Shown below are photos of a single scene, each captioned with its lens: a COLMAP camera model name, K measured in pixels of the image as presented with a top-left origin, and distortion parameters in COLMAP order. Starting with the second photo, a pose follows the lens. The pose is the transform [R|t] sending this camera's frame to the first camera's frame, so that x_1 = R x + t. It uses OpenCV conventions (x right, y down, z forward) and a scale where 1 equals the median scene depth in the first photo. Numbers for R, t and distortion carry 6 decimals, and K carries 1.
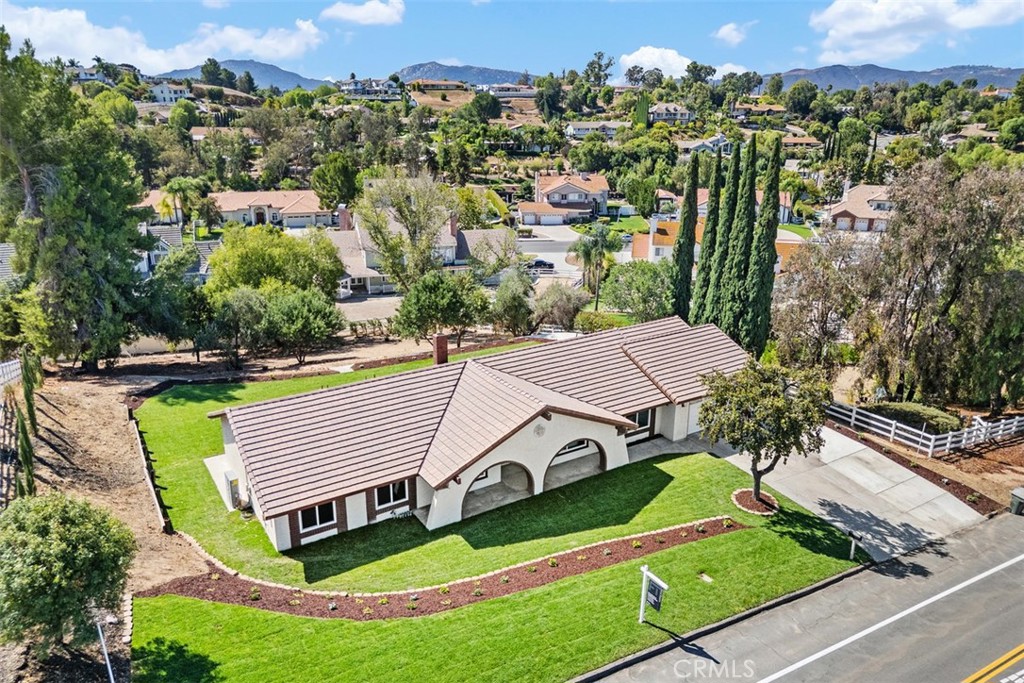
lens RADIAL K [[712.3, 0, 510.7], [0, 712.3, 381.6], [0, 0, 1]] dist [0.039239, -0.000623]
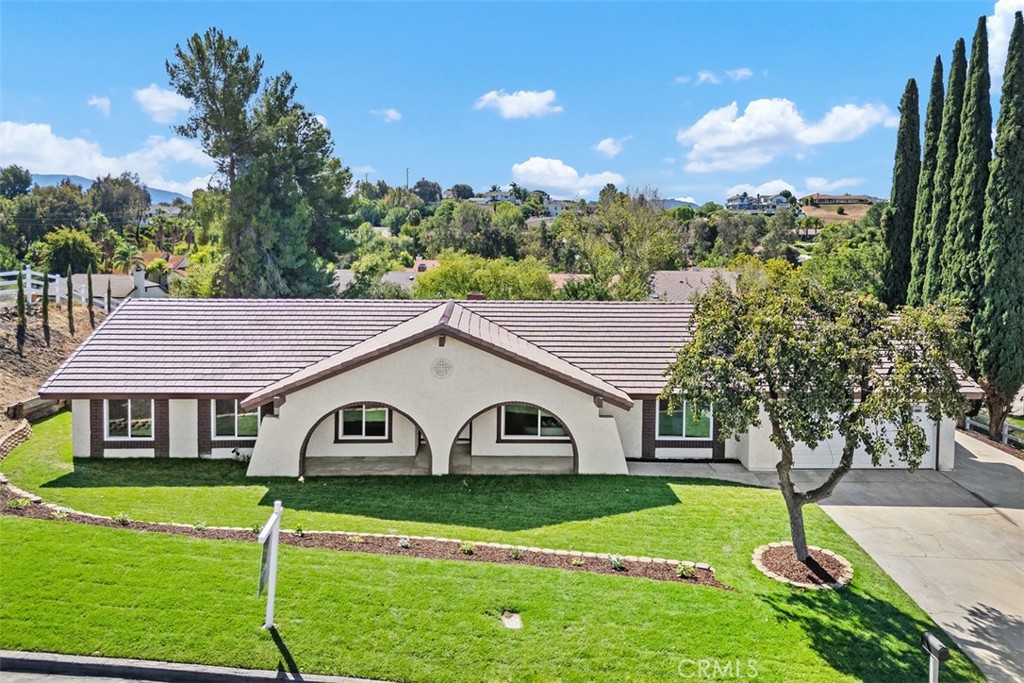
lens RADIAL K [[752.3, 0, 514.1], [0, 752.3, 302.8], [0, 0, 1]] dist [0.044557, -0.045458]
pose [[0.858206, 0.042953, -0.511504, 0.320531], [-0.188017, 0.953543, -0.235385, 0.116033], [0.477631, 0.298181, 0.826412, 0.316223]]
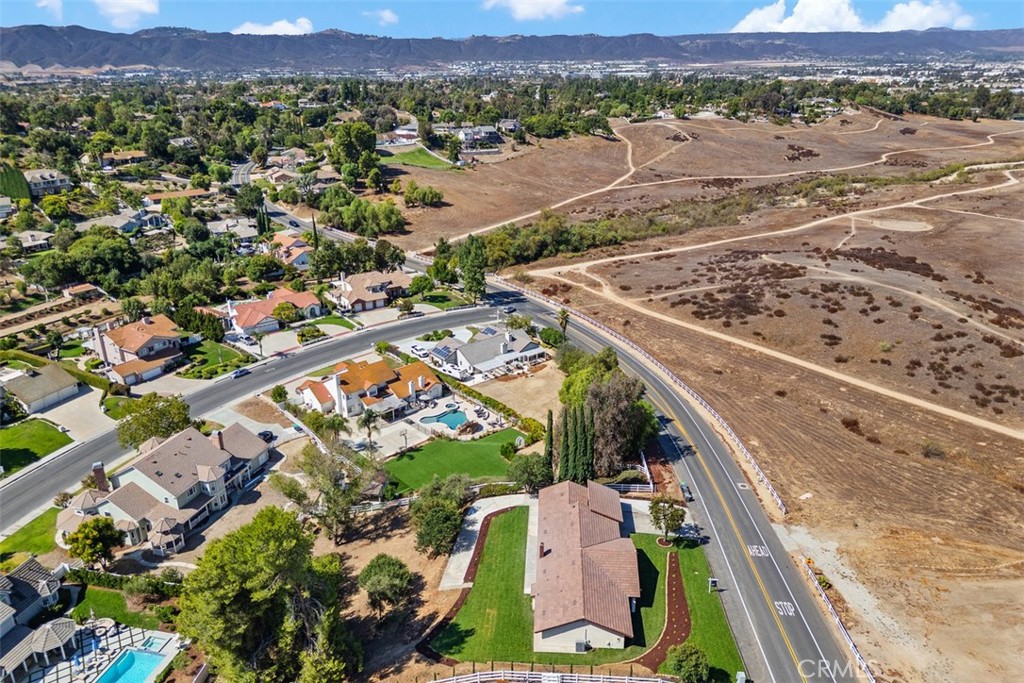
lens RADIAL K [[752.3, 0, 514.1], [0, 752.3, 302.8], [0, 0, 1]] dist [0.044557, -0.045458]
pose [[0.559152, -0.277583, 0.781215, -1.681277], [0.293888, 0.947458, 0.126303, -1.042084], [-0.775229, 0.158967, 0.611351, -0.476391]]
